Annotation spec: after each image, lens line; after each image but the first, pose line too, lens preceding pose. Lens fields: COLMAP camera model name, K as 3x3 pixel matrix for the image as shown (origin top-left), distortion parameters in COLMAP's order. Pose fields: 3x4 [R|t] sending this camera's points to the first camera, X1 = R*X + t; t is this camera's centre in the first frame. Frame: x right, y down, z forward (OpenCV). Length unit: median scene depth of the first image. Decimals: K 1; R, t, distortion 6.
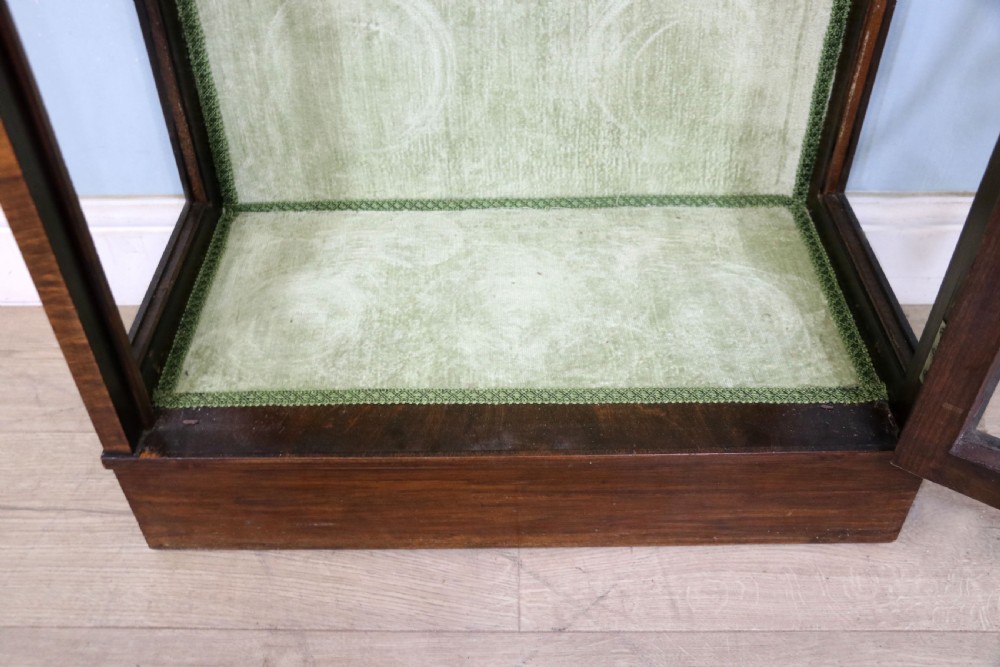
lens RADIAL K [[945.6, 0, 485.6], [0, 945.6, 344.5], [0, 0, 1]] dist [-0.045481, 0.000000]
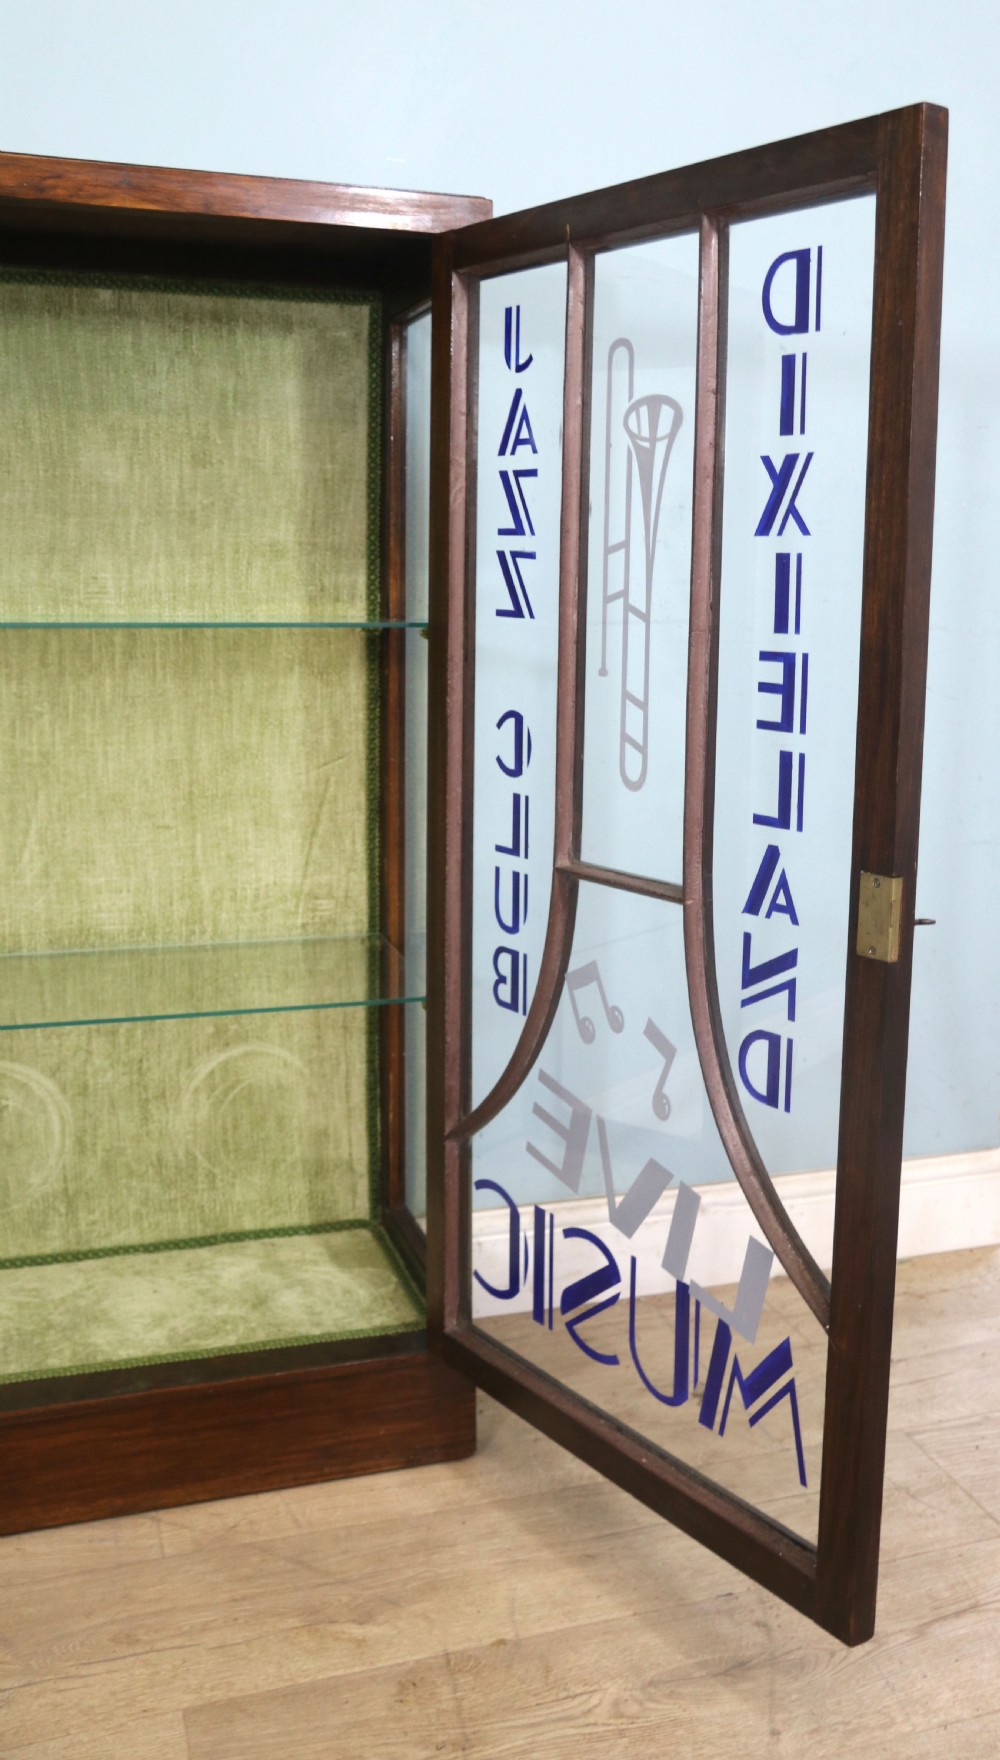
lens RADIAL K [[1617.1, 0, 616.8], [0, 1617.1, 802.2], [0, 0, 1]] dist [-0.071078, 0.000000]
pose [[0.931898, -0.013404, 0.362474, -0.127059], [0.218857, 0.817692, -0.532430, 0.649939], [-0.289255, 0.575500, 0.764939, -1.094351]]
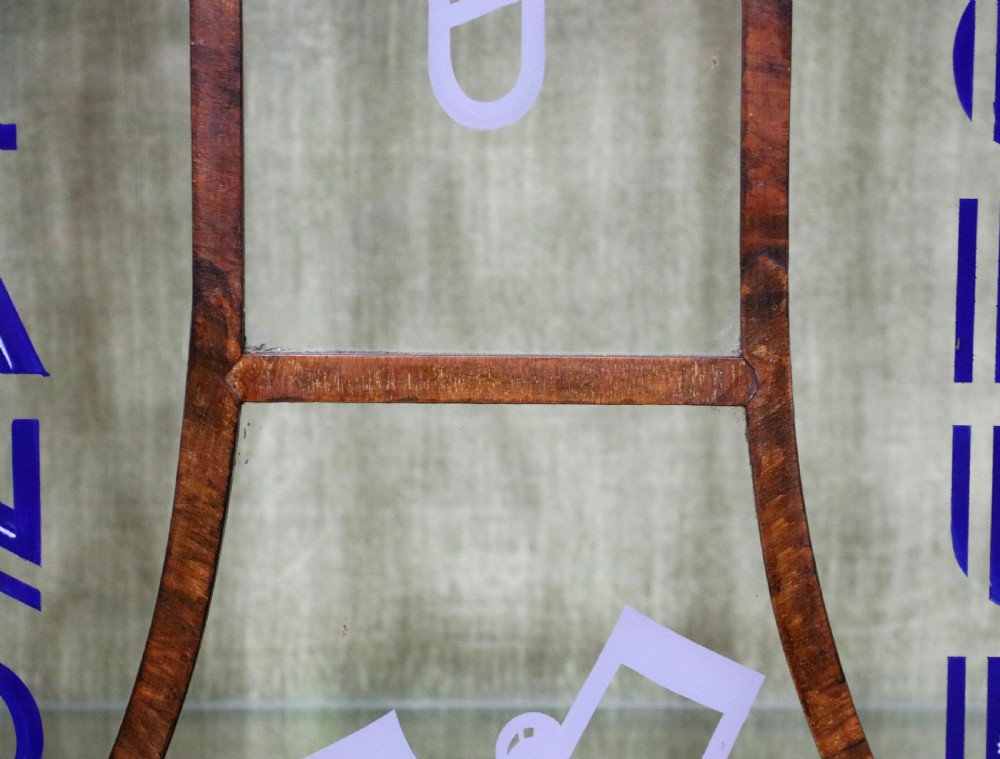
lens RADIAL K [[3536.9, 0, 510.8], [0, 3536.9, 381.5], [0, 0, 1]] dist [0.448361, 0.000000]
pose [[0.999767, 0.020878, -0.005434, 0.040773], [-0.020049, 0.806153, -0.591368, 0.415175], [-0.007966, 0.591339, 0.806384, -0.630605]]
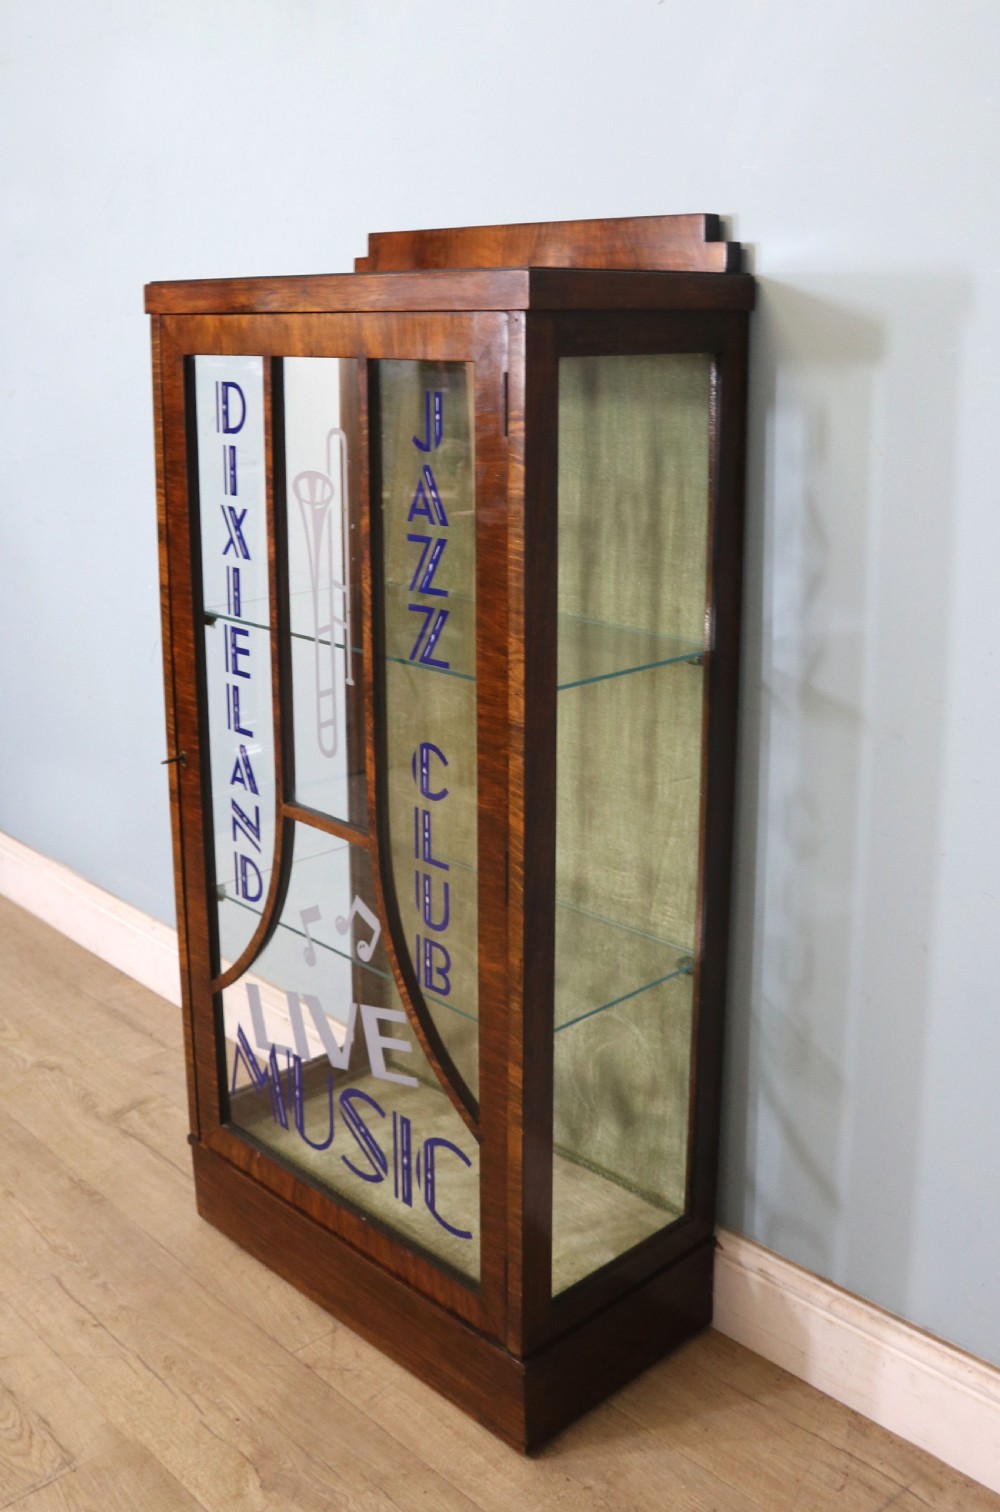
lens RADIAL K [[1509.8, 0, 498.2], [0, 1509.8, 629.2], [0, 0, 1]] dist [-0.119978, 0.000000]
pose [[0.695143, 0.164867, -0.699711, 1.577461], [-0.489811, 0.821064, -0.293153, -0.114482], [0.526176, 0.546510, 0.651510, -0.903936]]
